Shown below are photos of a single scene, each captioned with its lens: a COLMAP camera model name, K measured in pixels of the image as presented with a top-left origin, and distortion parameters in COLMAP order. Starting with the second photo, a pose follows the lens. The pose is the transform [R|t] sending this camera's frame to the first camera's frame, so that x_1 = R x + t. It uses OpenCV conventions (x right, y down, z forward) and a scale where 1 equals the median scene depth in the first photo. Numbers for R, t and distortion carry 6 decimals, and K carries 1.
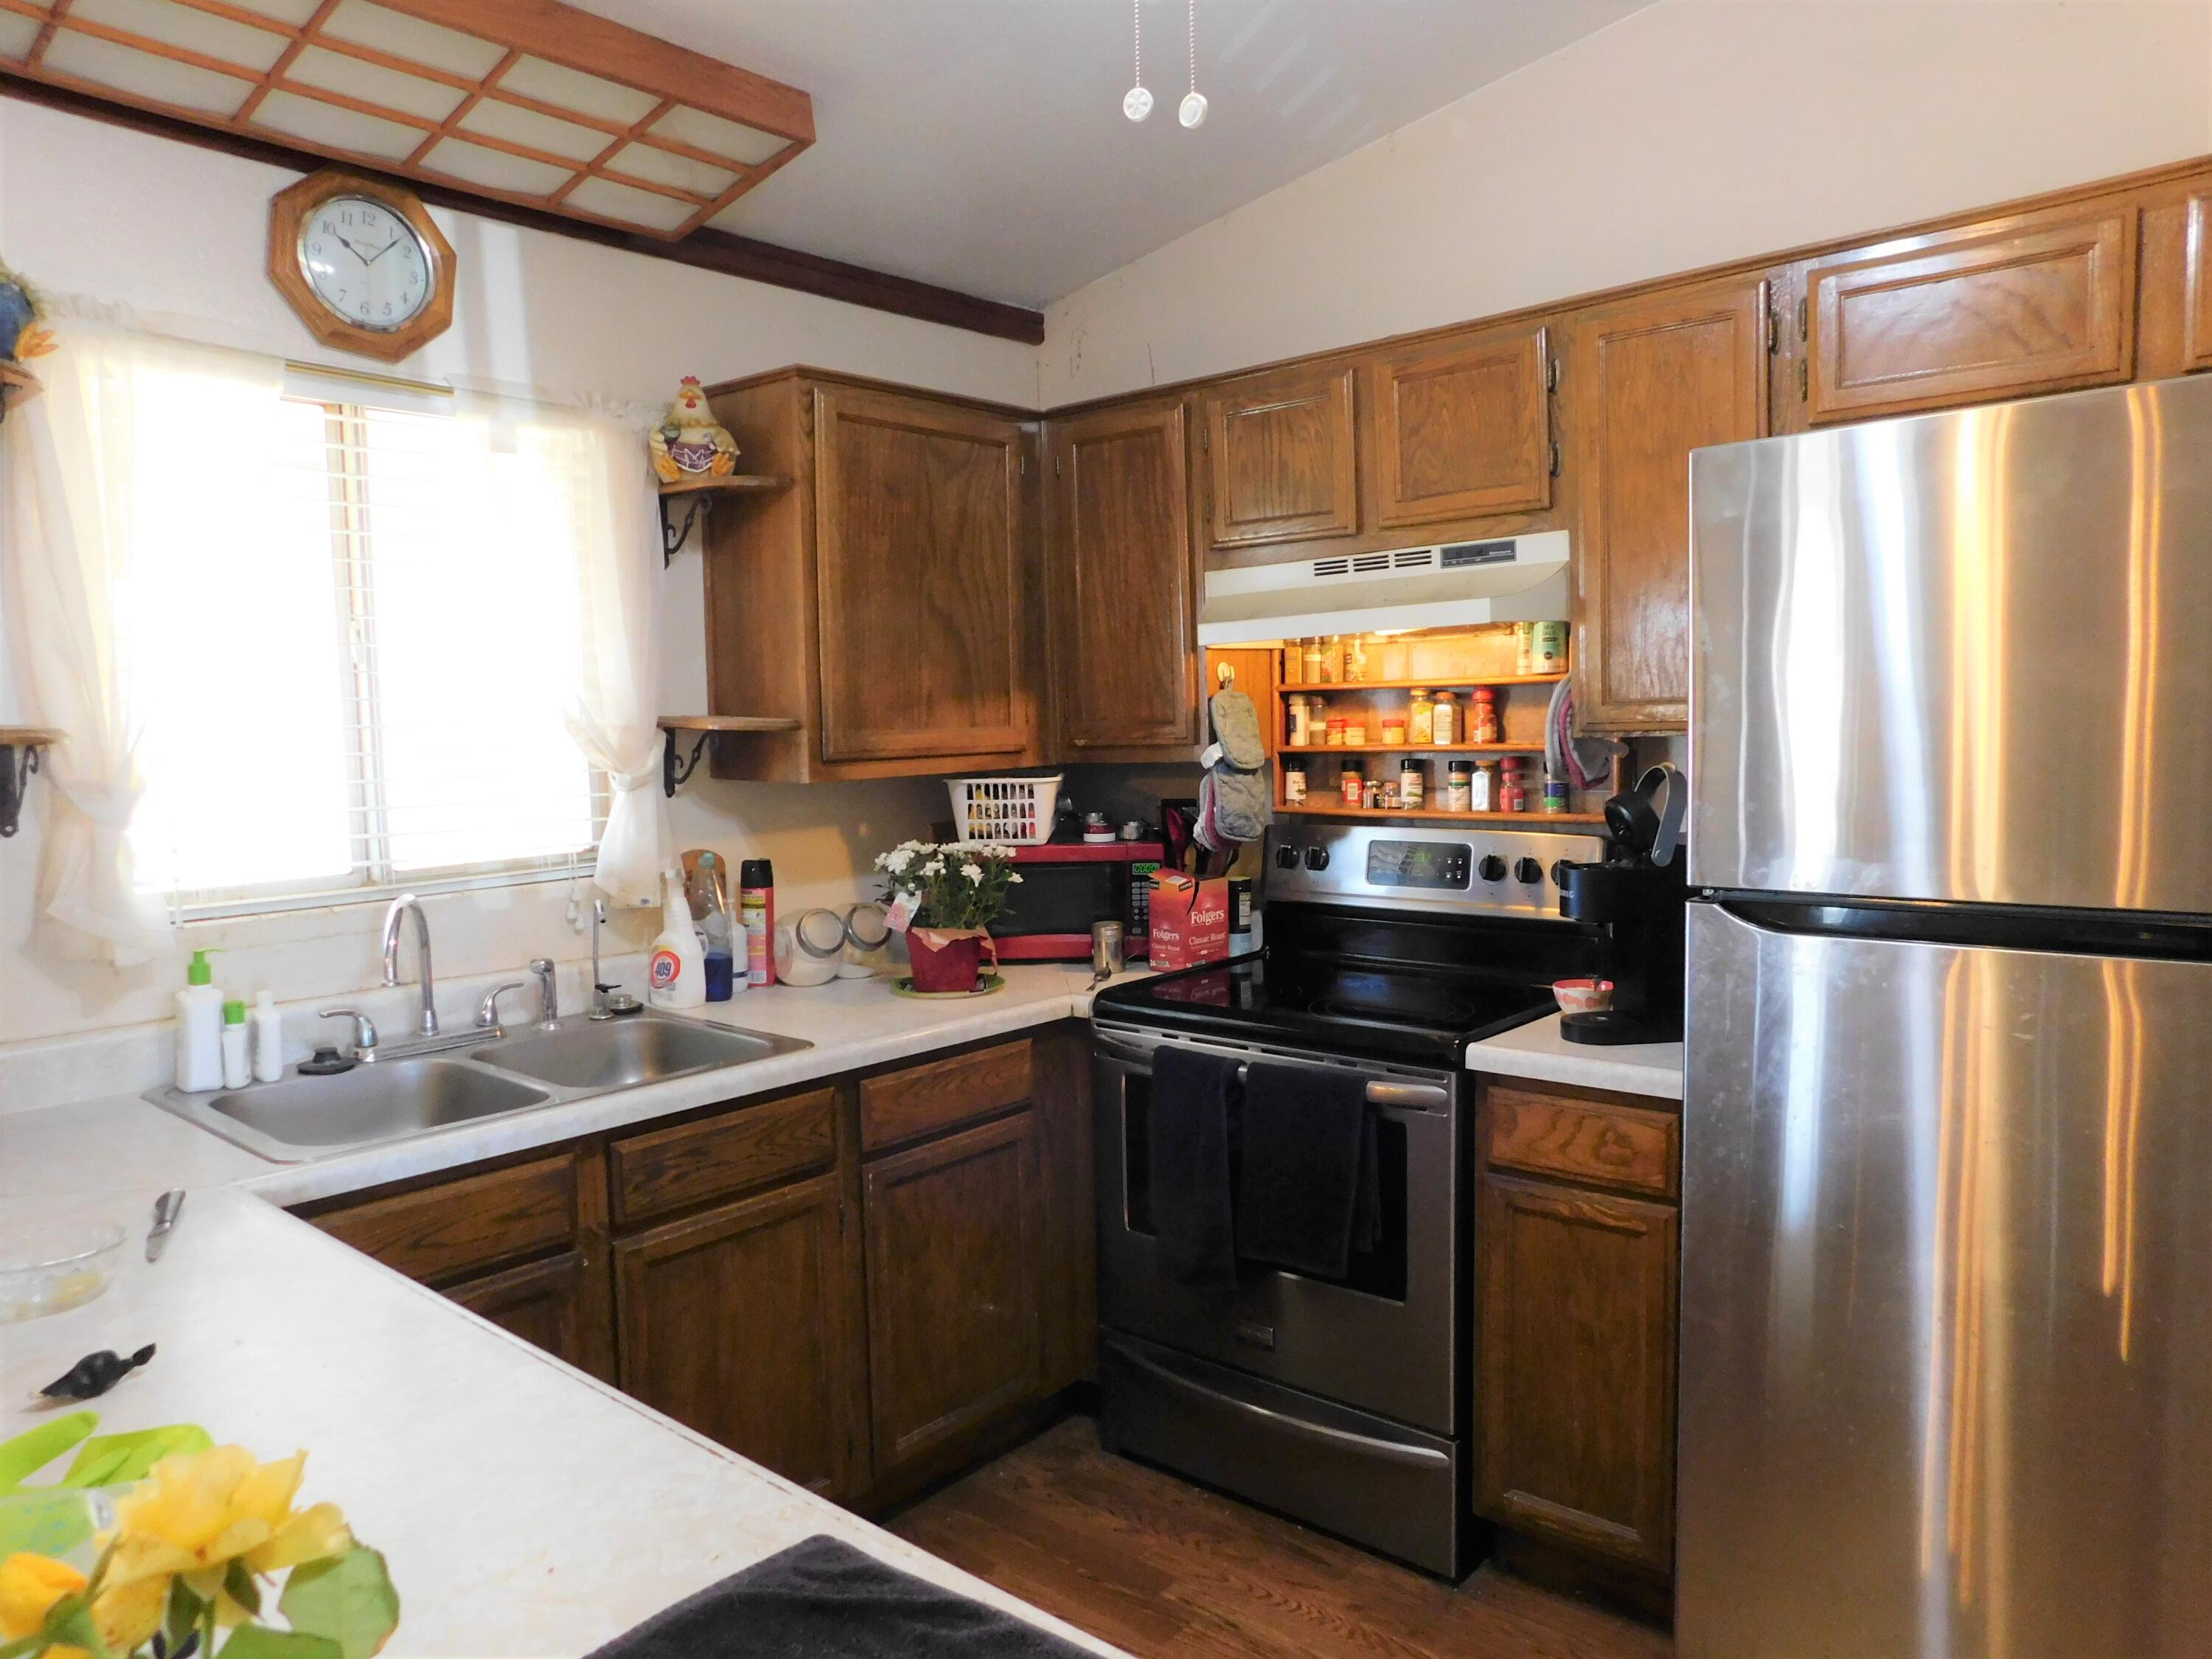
lens RADIAL K [[1529.8, 0, 1106.0], [0, 1529.8, 829.5], [0, 0, 1]] dist [0.017630, 0.000549]
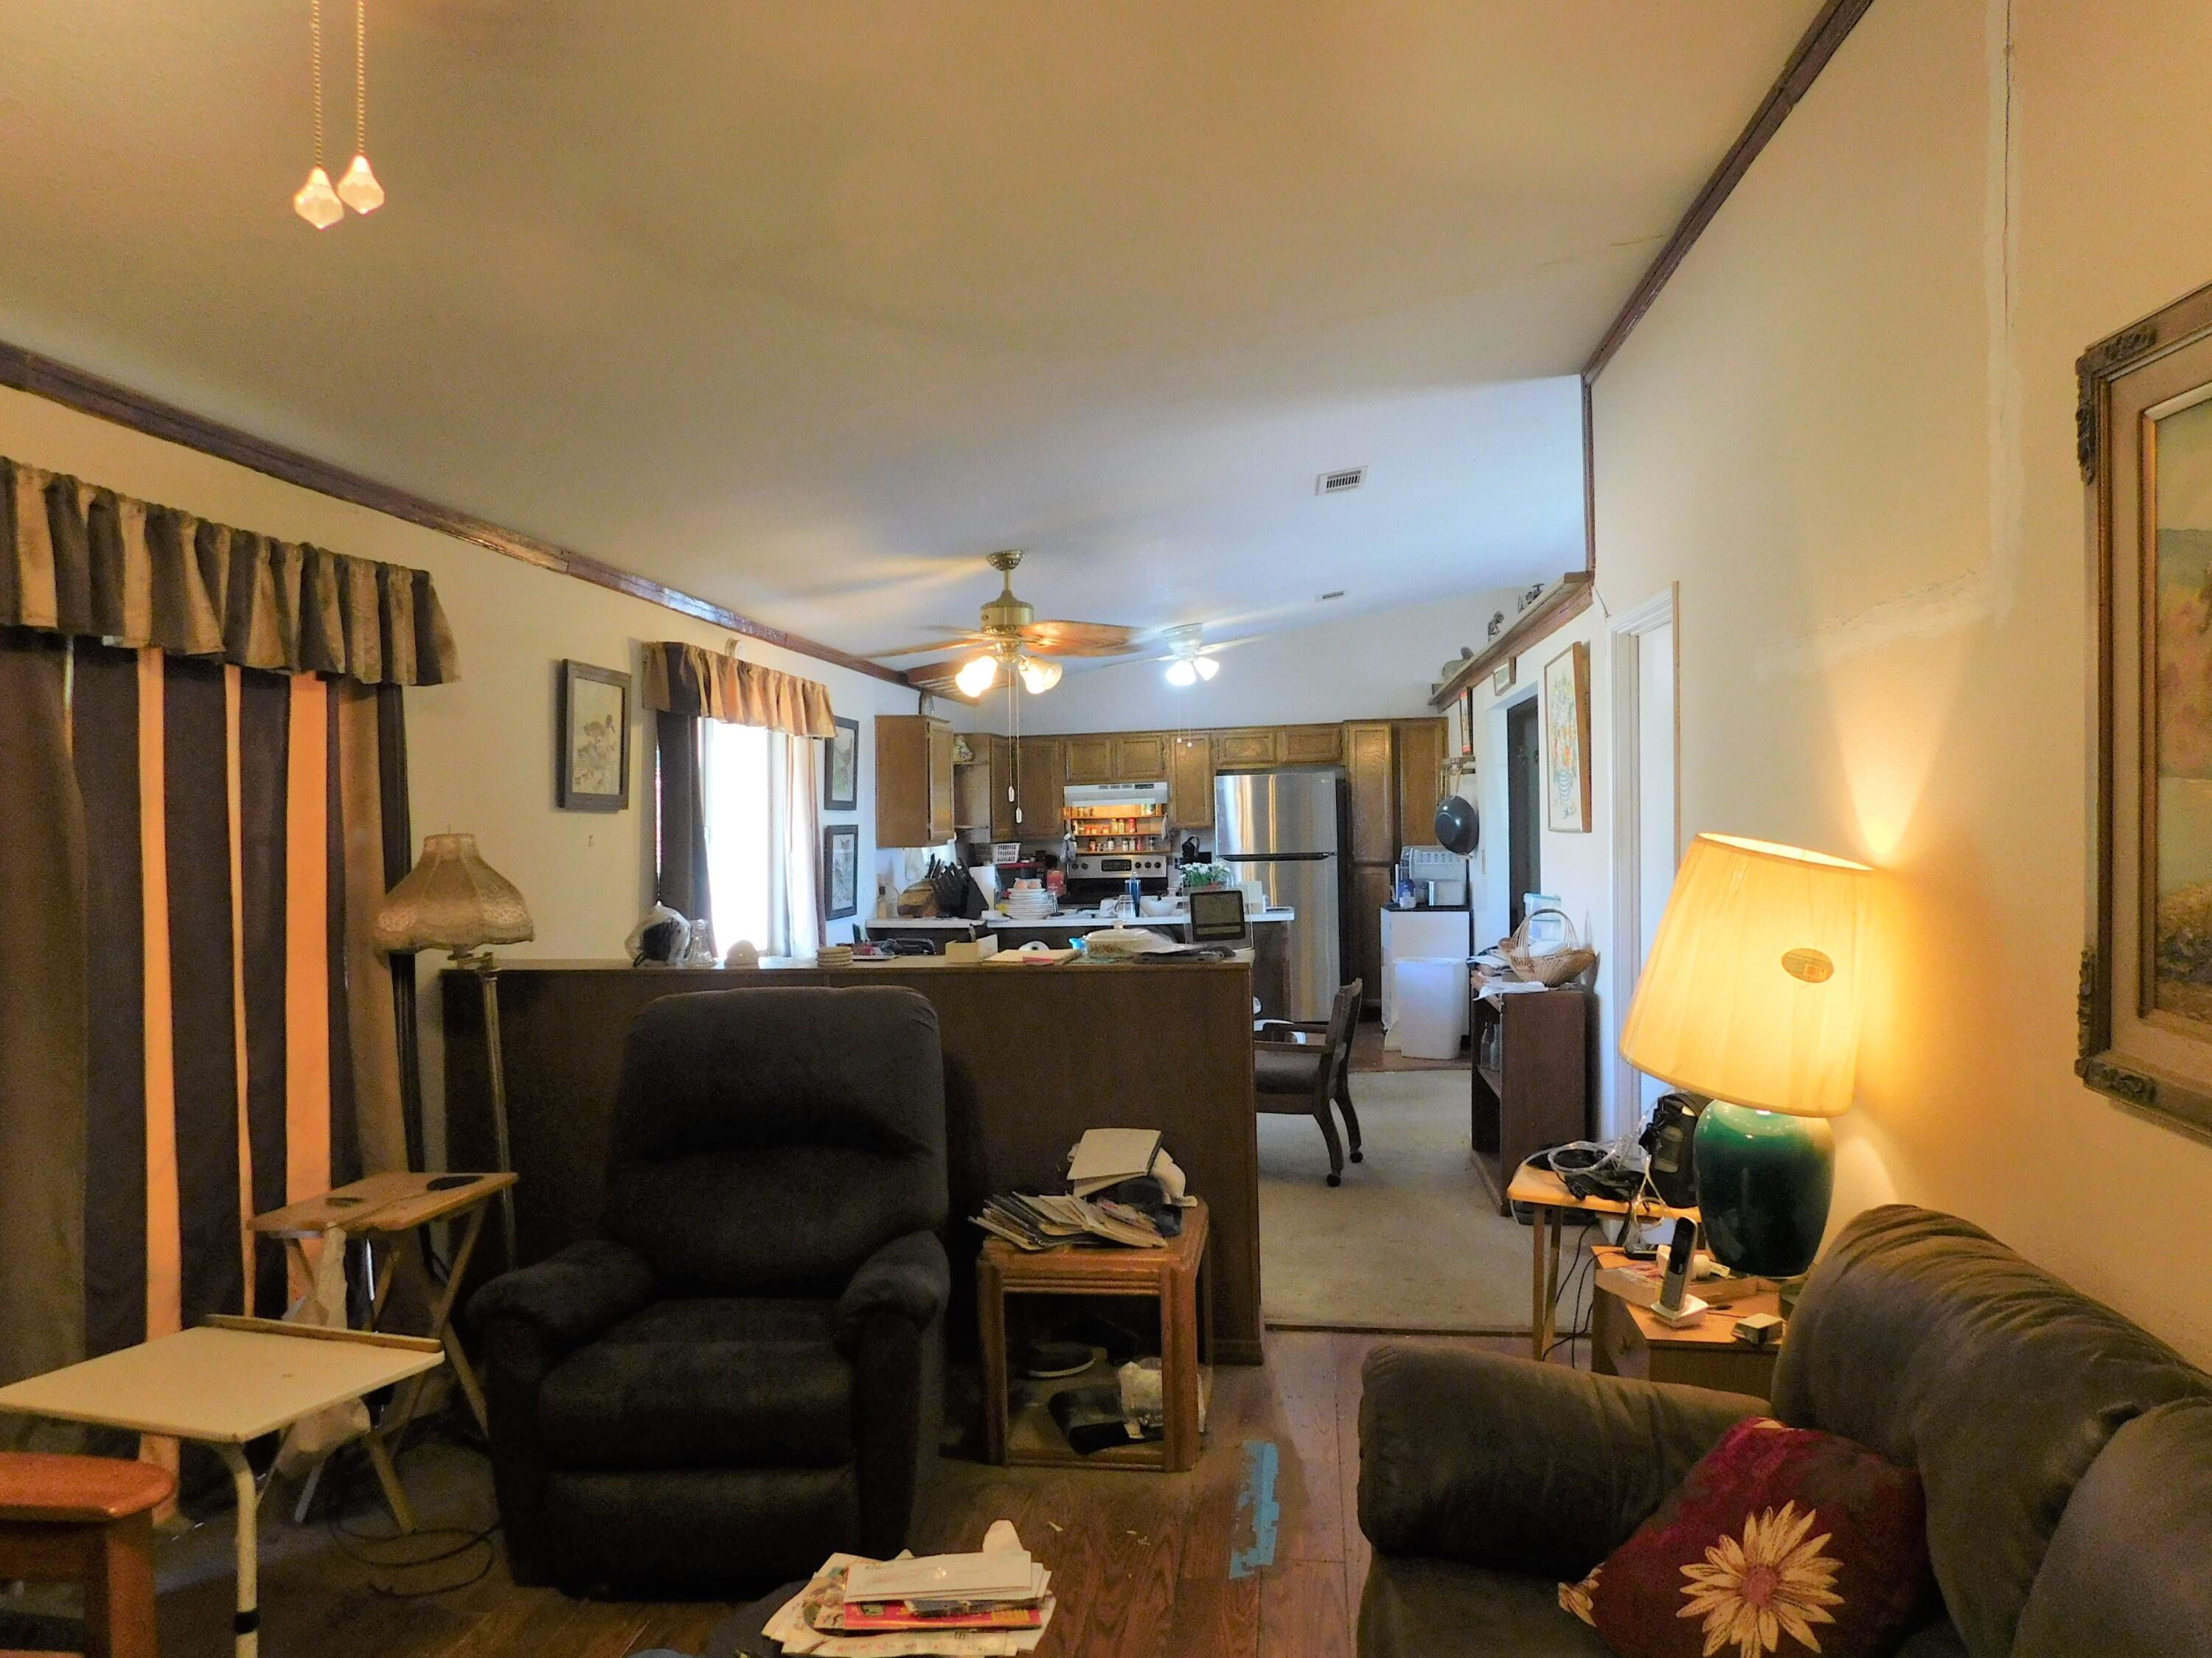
lens RADIAL K [[1446.4, 0, 1106.0], [0, 1446.4, 829.0], [0, 0, 1]] dist [-0.021141, 0.001388]
pose [[0.835896, -0.003502, 0.548877, -1.805558], [0.044887, 0.997066, -0.061997, 0.156301], [-0.547050, 0.076460, 0.833601, -1.989243]]
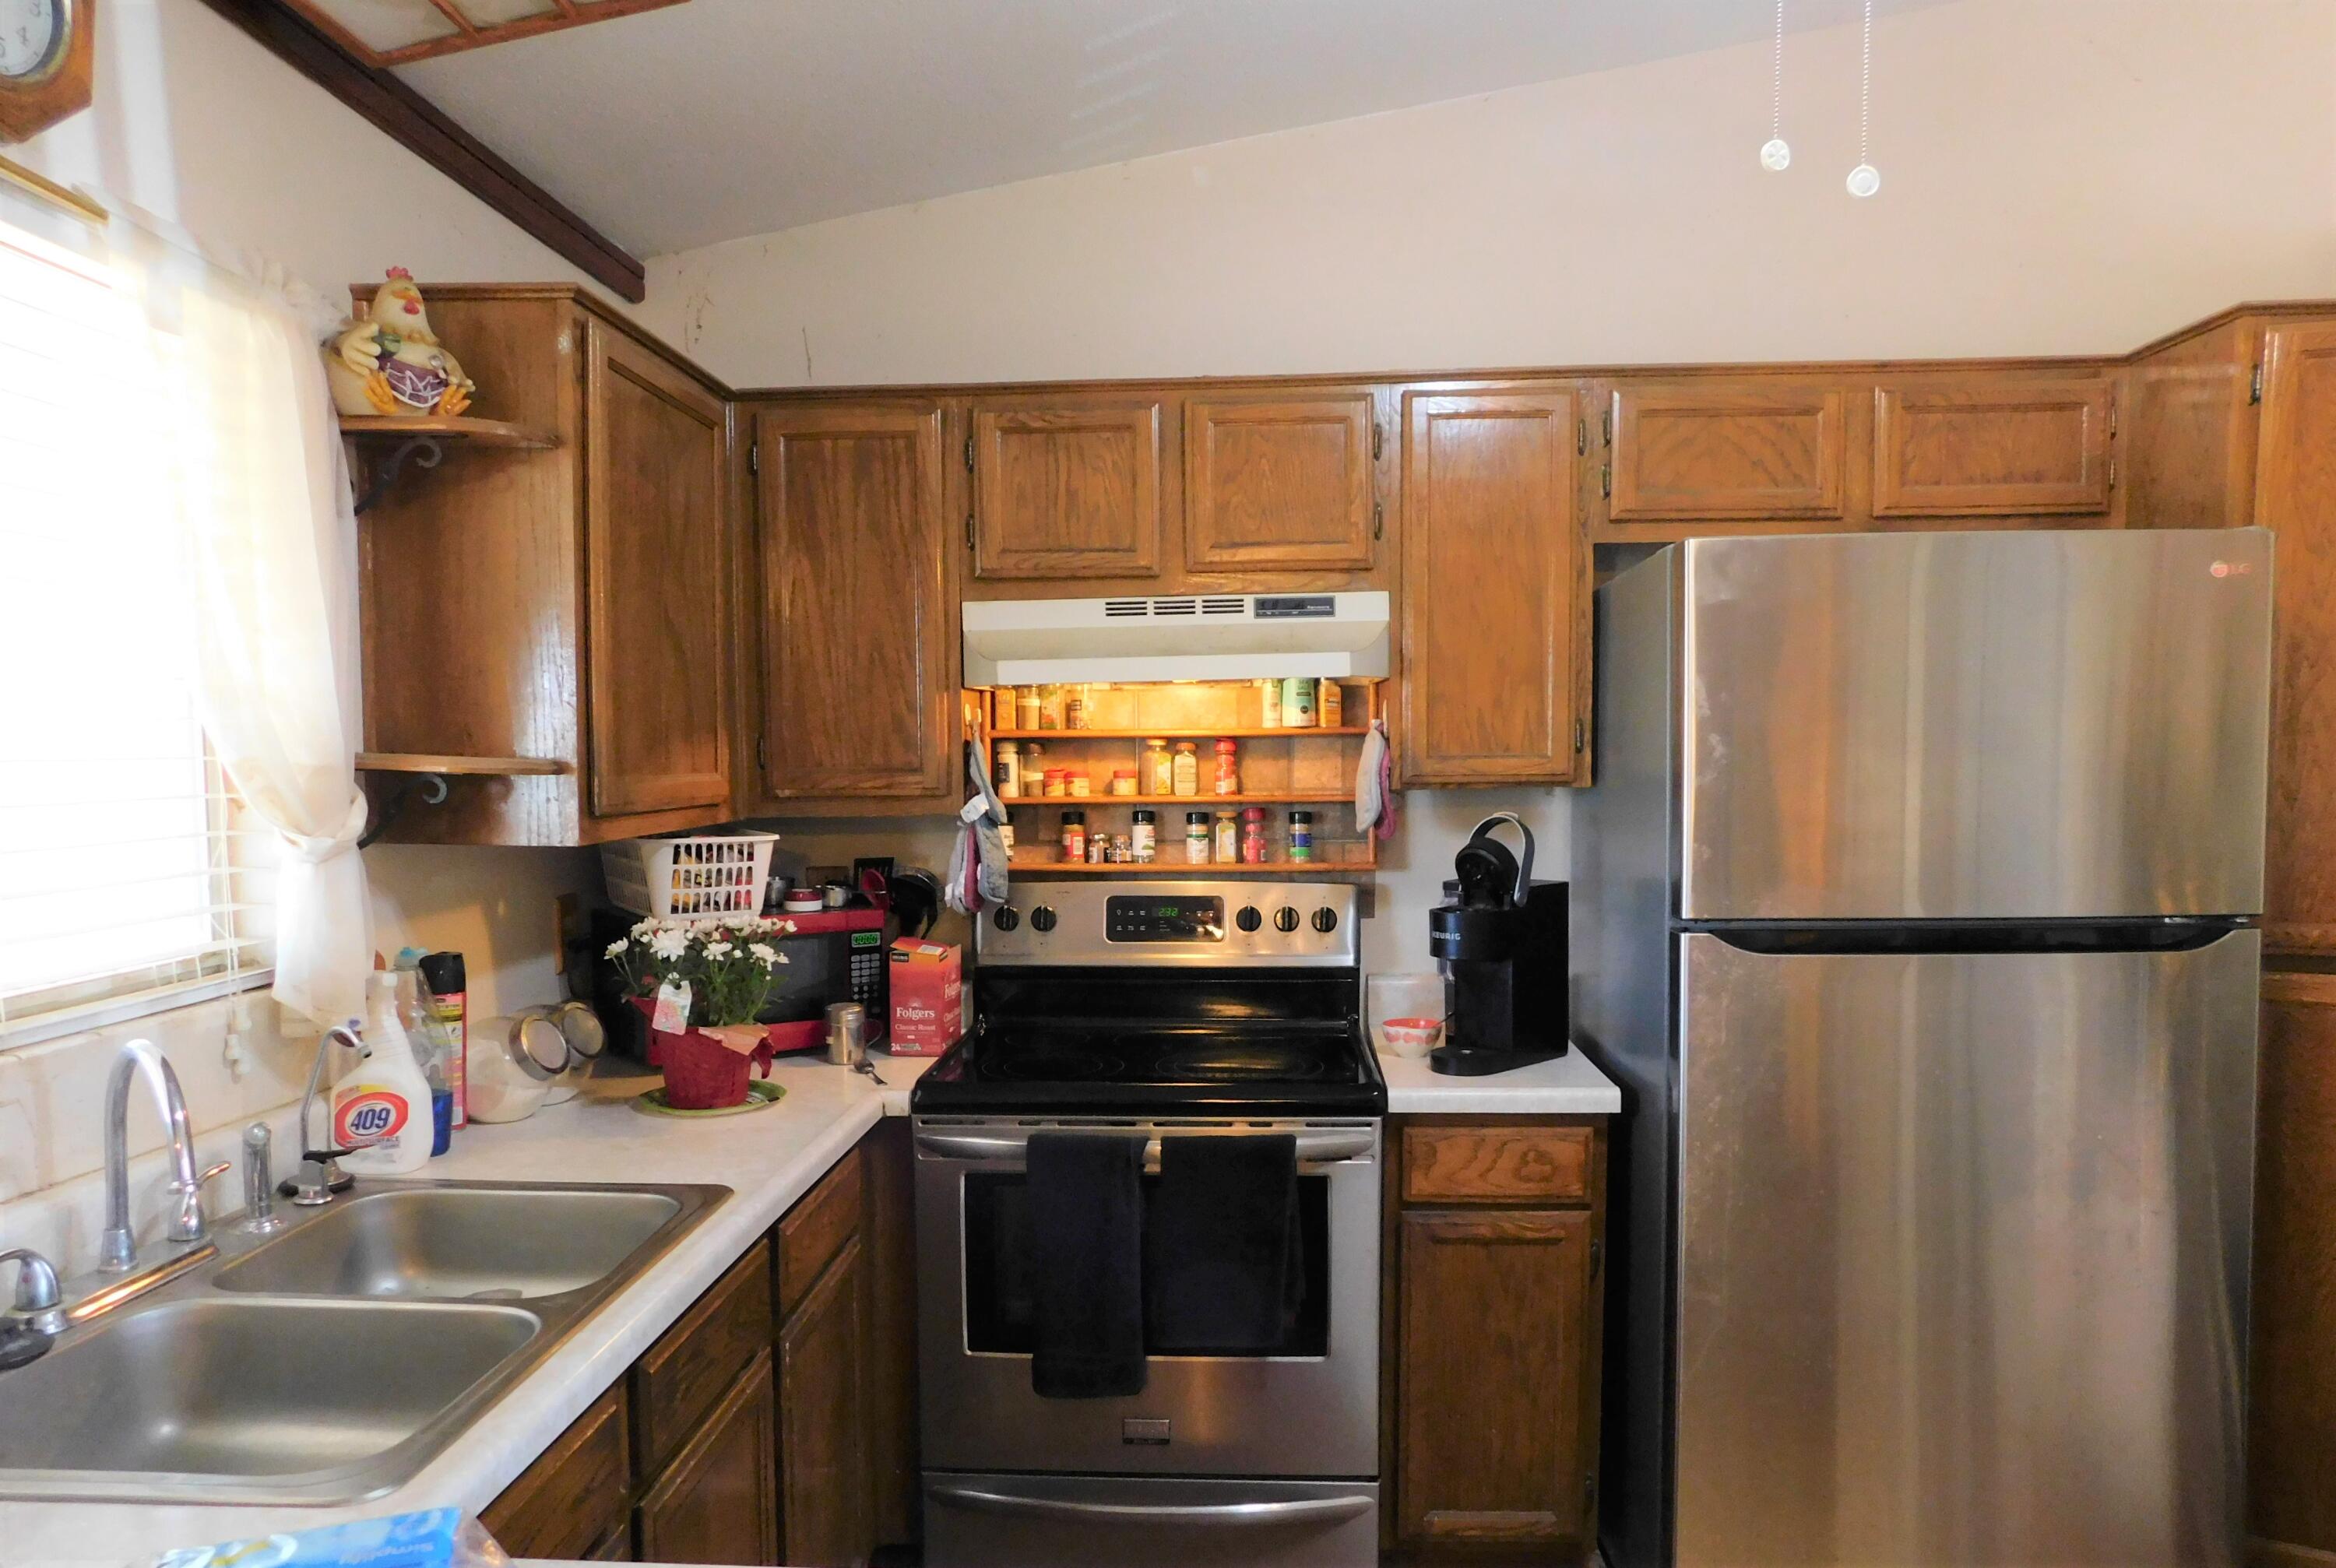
lens RADIAL K [[1606.8, 0, 1167.5], [0, 1606.8, 873.0], [0, 0, 1]] dist [-0.004938, 0.057905]
pose [[0.787979, -0.027864, 0.615072, -0.436359], [0.034199, 0.999414, 0.001462, -0.008072], [-0.614752, 0.019883, 0.788470, 0.199345]]
